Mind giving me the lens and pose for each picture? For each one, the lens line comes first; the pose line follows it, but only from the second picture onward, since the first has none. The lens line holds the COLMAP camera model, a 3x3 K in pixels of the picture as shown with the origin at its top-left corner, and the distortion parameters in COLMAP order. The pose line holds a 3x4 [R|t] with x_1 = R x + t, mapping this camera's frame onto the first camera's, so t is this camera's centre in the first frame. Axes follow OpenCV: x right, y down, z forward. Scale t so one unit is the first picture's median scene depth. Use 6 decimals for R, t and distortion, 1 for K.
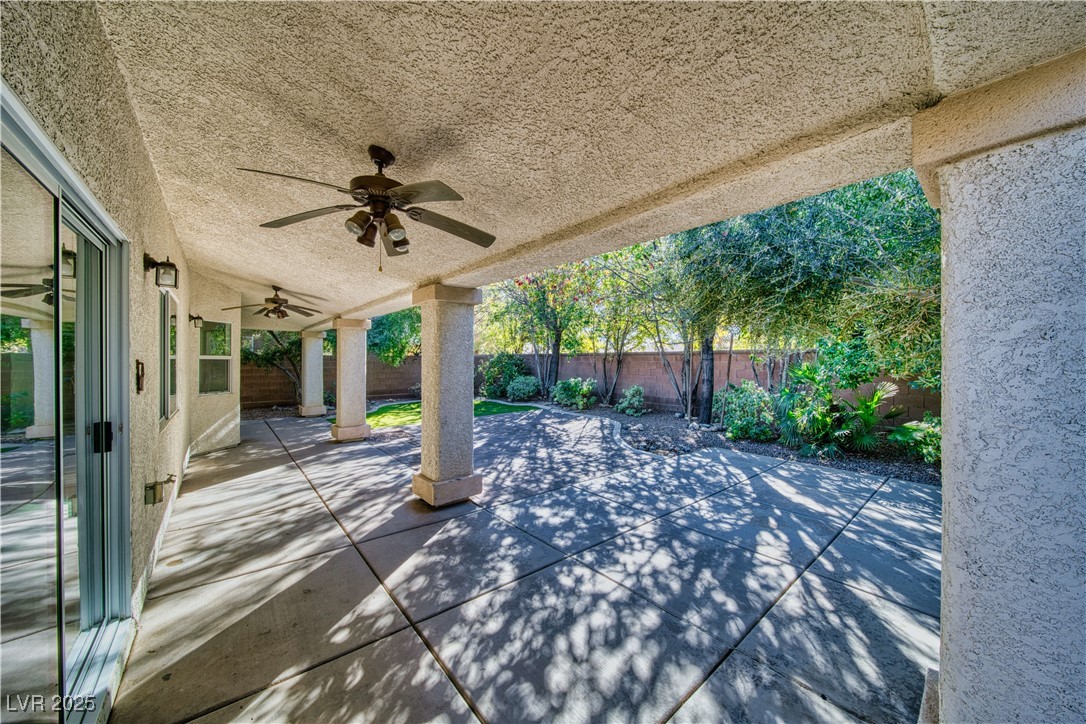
lens RADIAL K [[379.9, 0, 542.9], [0, 379.9, 360.5], [0, 0, 1]] dist [0.001085, -0.002254]
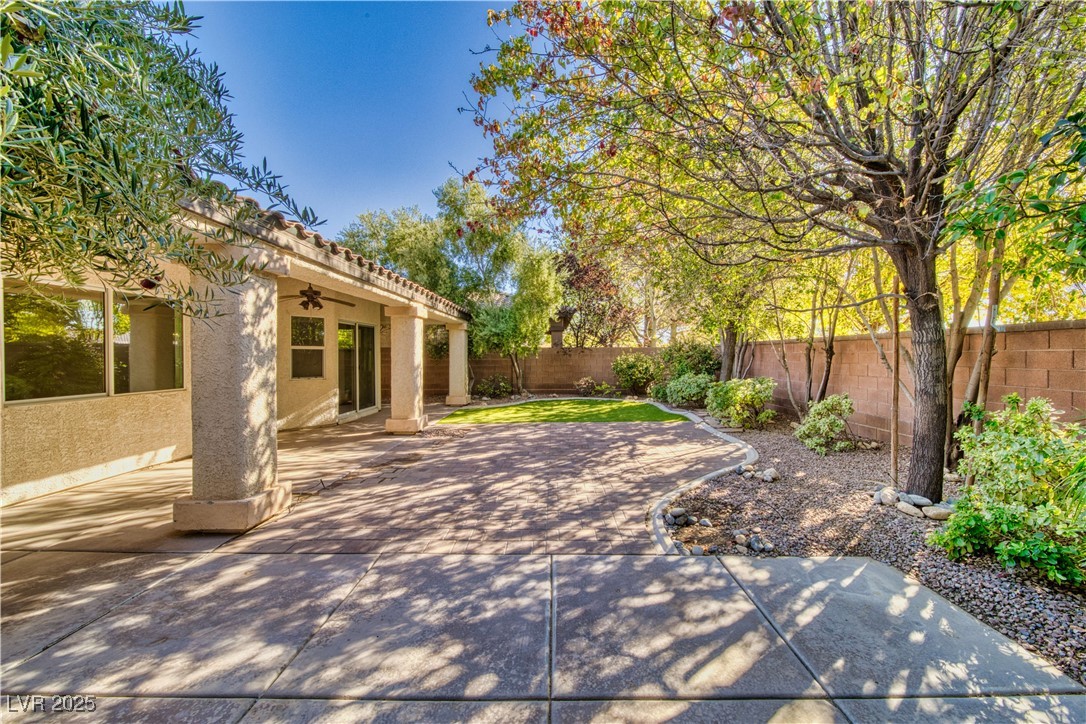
lens RADIAL K [[407.9, 0, 564.7], [0, 407.9, 365.7], [0, 0, 1]] dist [0.000890, -0.002824]
pose [[0.767016, 0.012618, -0.641504, 0.602949], [-0.000649, 0.999821, 0.018889, 0.025430], [0.641628, -0.014072, 0.766887, 0.576557]]
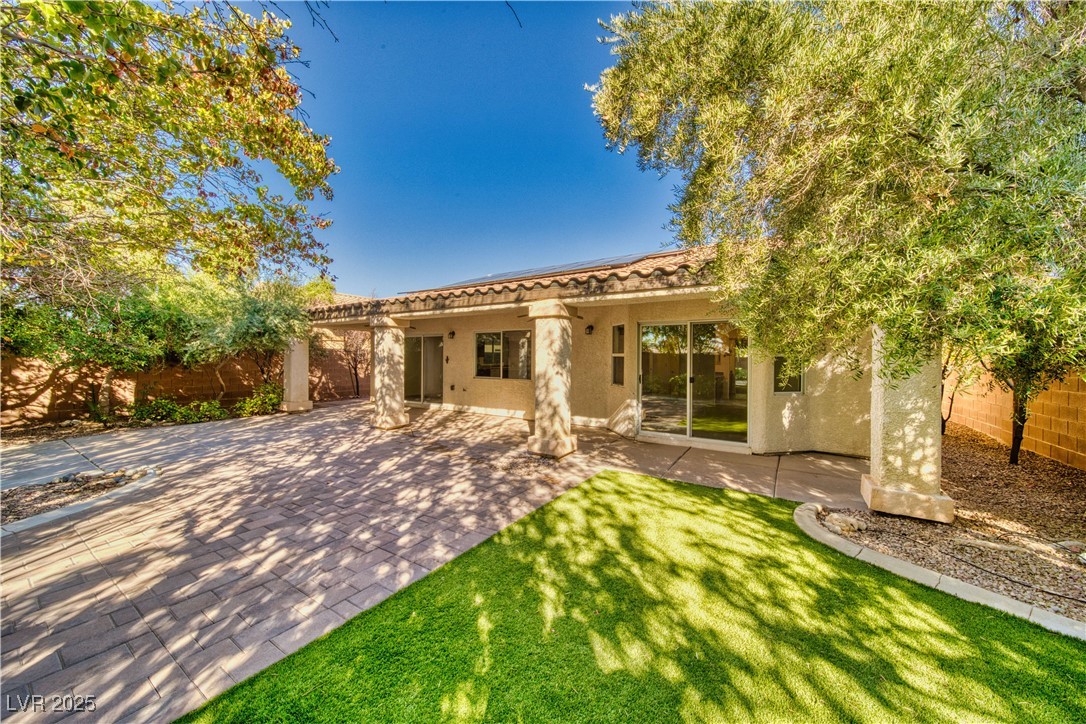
lens RADIAL K [[379.9, 0, 542.9], [0, 379.9, 360.5], [0, 0, 1]] dist [0.001085, -0.002254]
pose [[-0.961076, -0.009781, -0.276110, -0.320733], [-0.013127, 0.999861, 0.010274, -0.000100], [0.275971, 0.013499, -0.961071, 2.247931]]
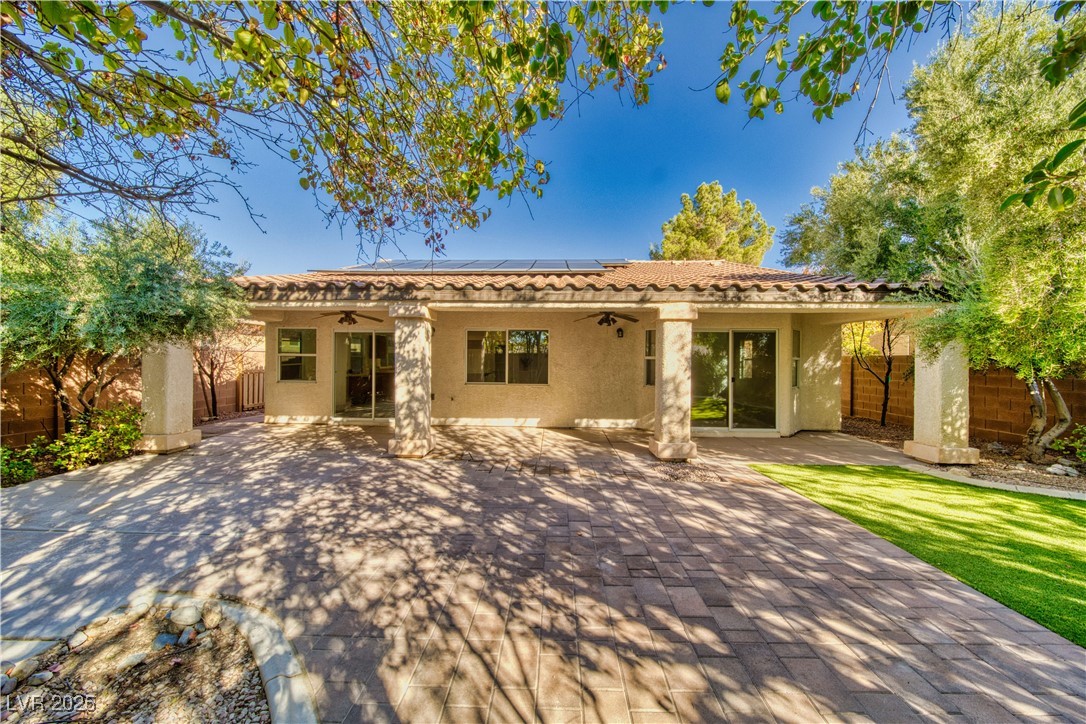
lens RADIAL K [[379.9, 0, 542.9], [0, 379.9, 360.5], [0, 0, 1]] dist [0.001085, -0.002254]
pose [[-0.686188, -0.009753, -0.727359, 0.355268], [-0.014859, 0.999889, 0.000610, 0.005480], [0.727273, 0.011227, -0.686257, 1.714125]]
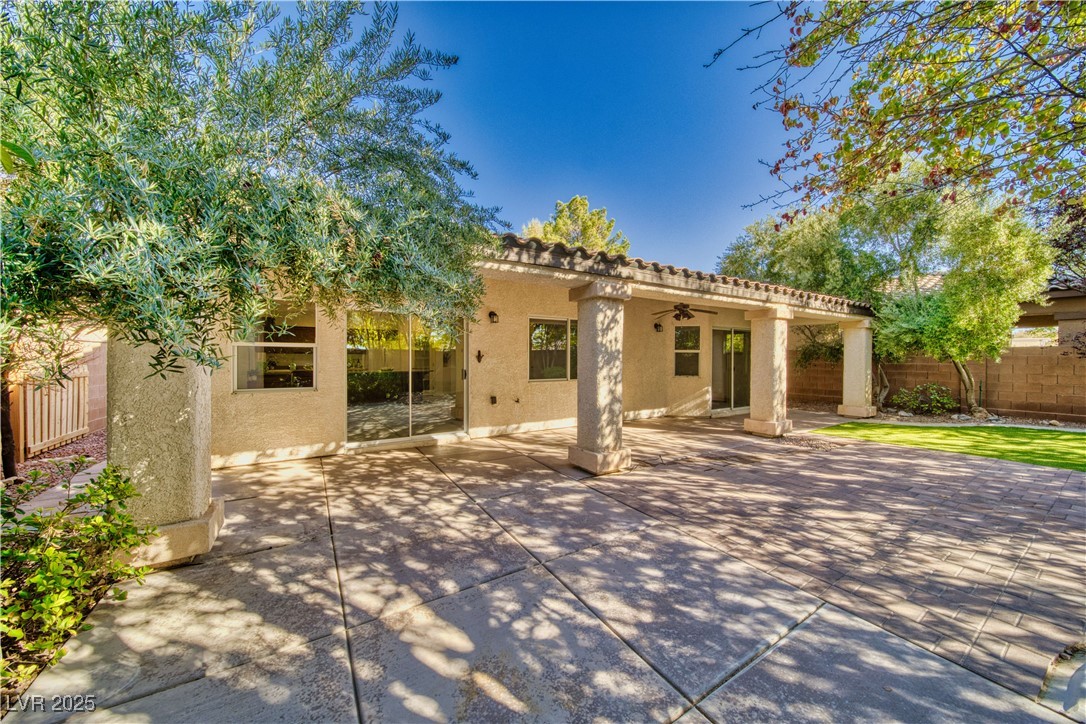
lens RADIAL K [[379.9, 0, 542.9], [0, 379.9, 360.5], [0, 0, 1]] dist [0.001085, -0.002254]
pose [[-0.160687, 0.002778, -0.987001, 0.687375], [-0.008651, 0.999954, 0.004223, 0.026706], [0.986967, 0.009217, -0.160656, 0.745308]]
